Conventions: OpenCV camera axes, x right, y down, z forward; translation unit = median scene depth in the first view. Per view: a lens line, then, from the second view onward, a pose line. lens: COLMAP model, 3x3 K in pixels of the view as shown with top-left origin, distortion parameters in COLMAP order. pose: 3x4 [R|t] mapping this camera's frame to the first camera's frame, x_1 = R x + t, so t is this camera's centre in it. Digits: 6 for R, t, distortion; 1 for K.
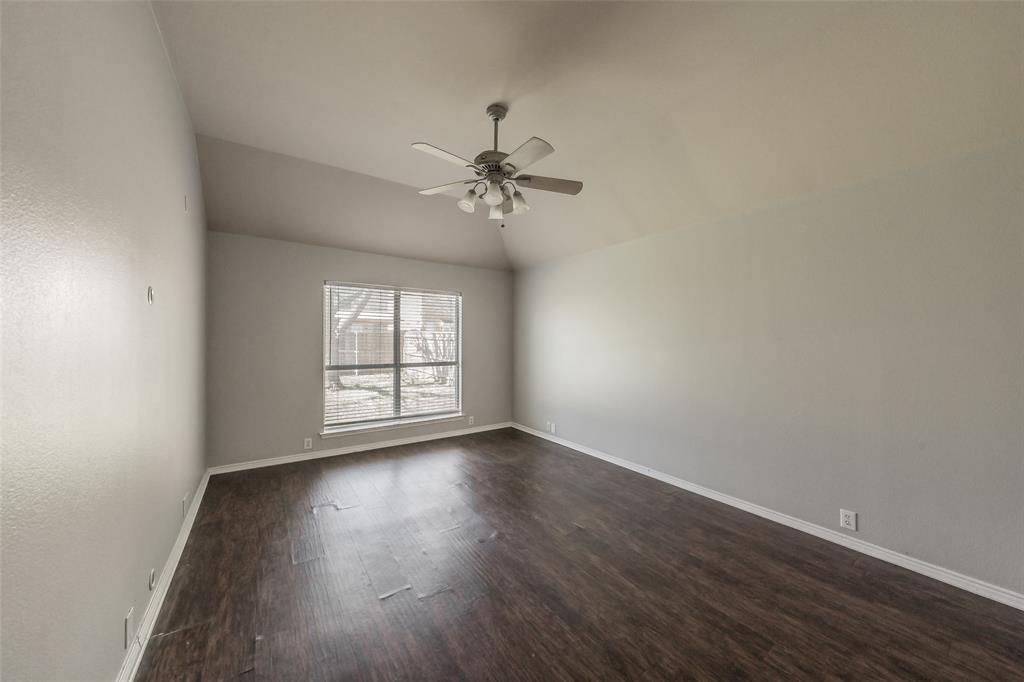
lens RADIAL K [[360.9, 0, 516.7], [0, 360.9, 339.8], [0, 0, 1]] dist [-0.000909, 0.000077]
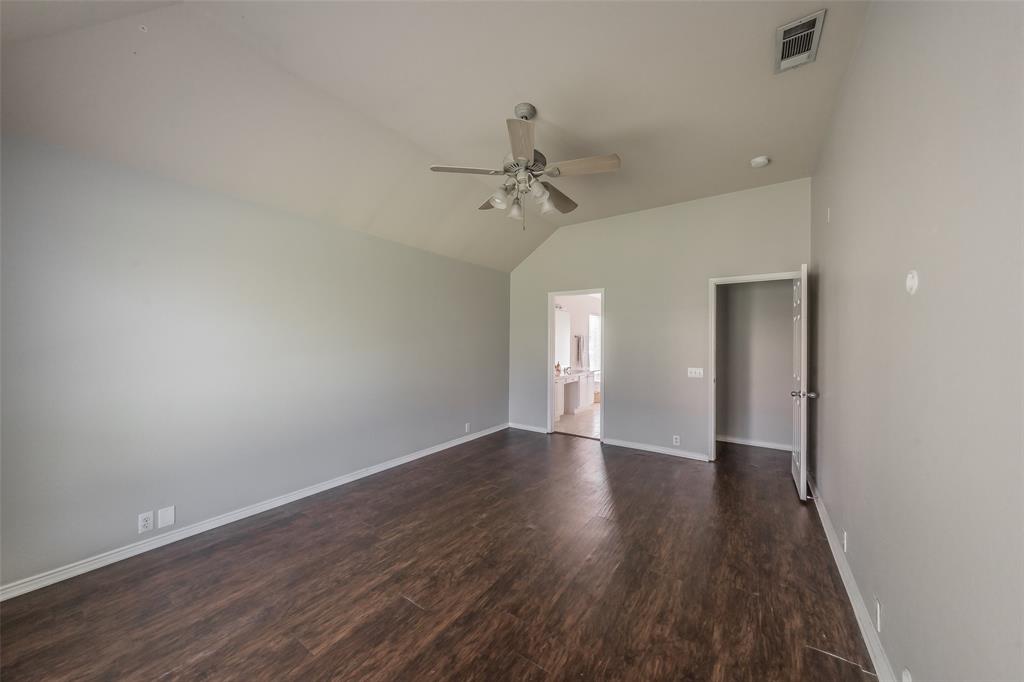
lens RADIAL K [[356.7, 0, 509.9], [0, 356.7, 338.0], [0, 0, 1]] dist [-0.000369, -0.000063]
pose [[-0.339766, -0.002469, 0.940507, -0.581731], [-0.005731, 0.999983, 0.000554, -0.003180], [-0.940493, -0.005202, -0.339774, 0.816838]]
